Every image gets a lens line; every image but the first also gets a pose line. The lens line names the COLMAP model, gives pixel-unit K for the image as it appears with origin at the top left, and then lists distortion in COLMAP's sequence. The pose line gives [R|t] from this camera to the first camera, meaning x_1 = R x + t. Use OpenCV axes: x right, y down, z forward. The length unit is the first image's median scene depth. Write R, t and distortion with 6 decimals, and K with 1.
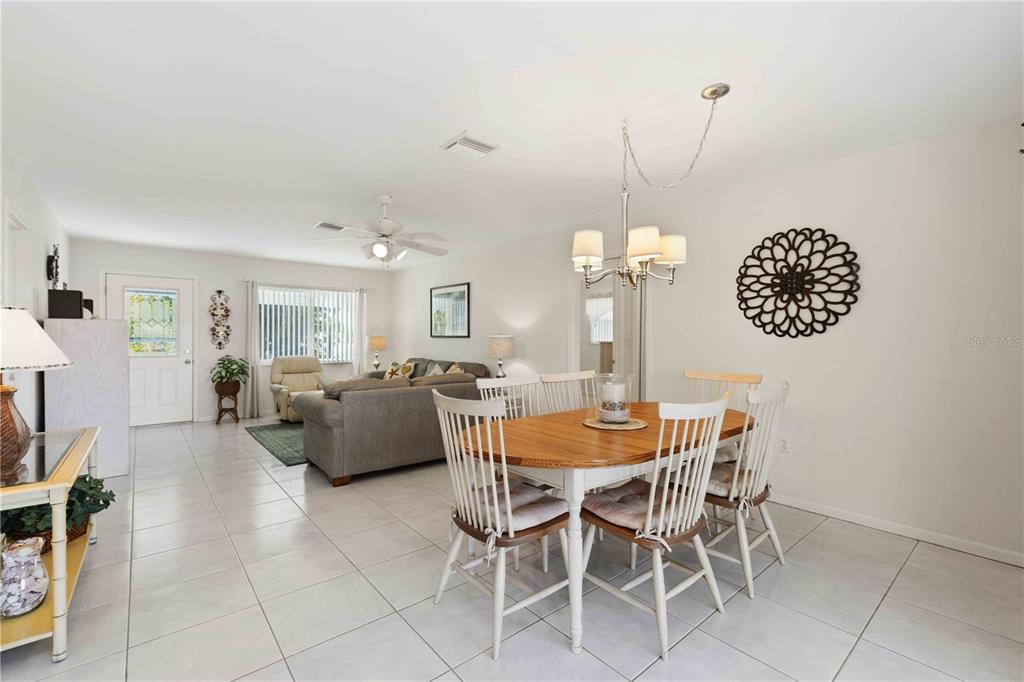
lens RADIAL K [[445.3, 0, 514.9], [0, 445.3, 337.1], [0, 0, 1]] dist [0.002530, 0.000622]
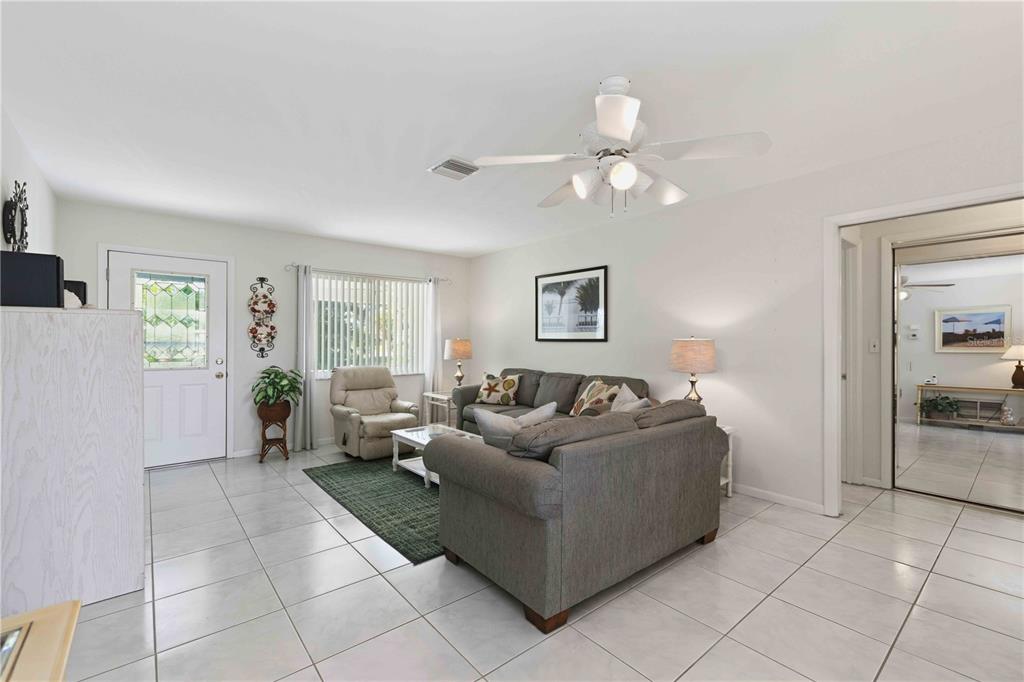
lens RADIAL K [[445.3, 0, 516.0], [0, 445.3, 338.8], [0, 0, 1]] dist [0.002530, 0.000622]
pose [[0.999988, -0.000454, -0.004928, -0.241414], [0.000430, 0.999988, -0.004780, -0.000167], [0.004930, 0.004778, 0.999976, 0.269177]]
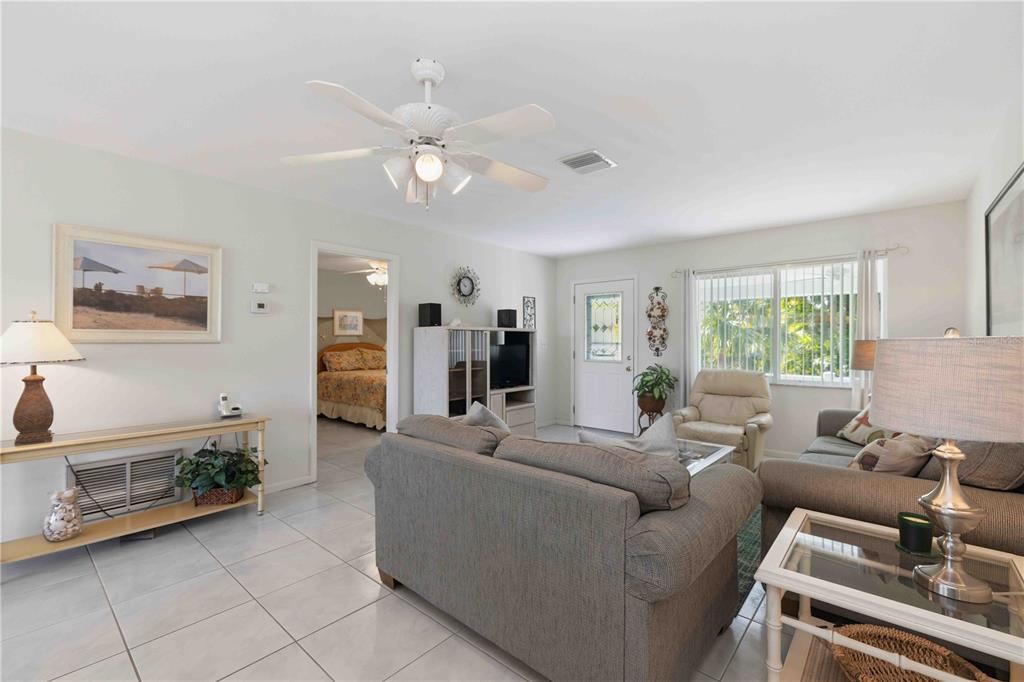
lens RADIAL K [[445.3, 0, 508.3], [0, 445.3, 339.7], [0, 0, 1]] dist [0.002530, 0.000622]
pose [[0.160553, -0.004516, -0.987017, 0.130477], [-0.000085, 0.999989, -0.004589, -0.000672], [0.987027, 0.000821, 0.160551, 0.589395]]
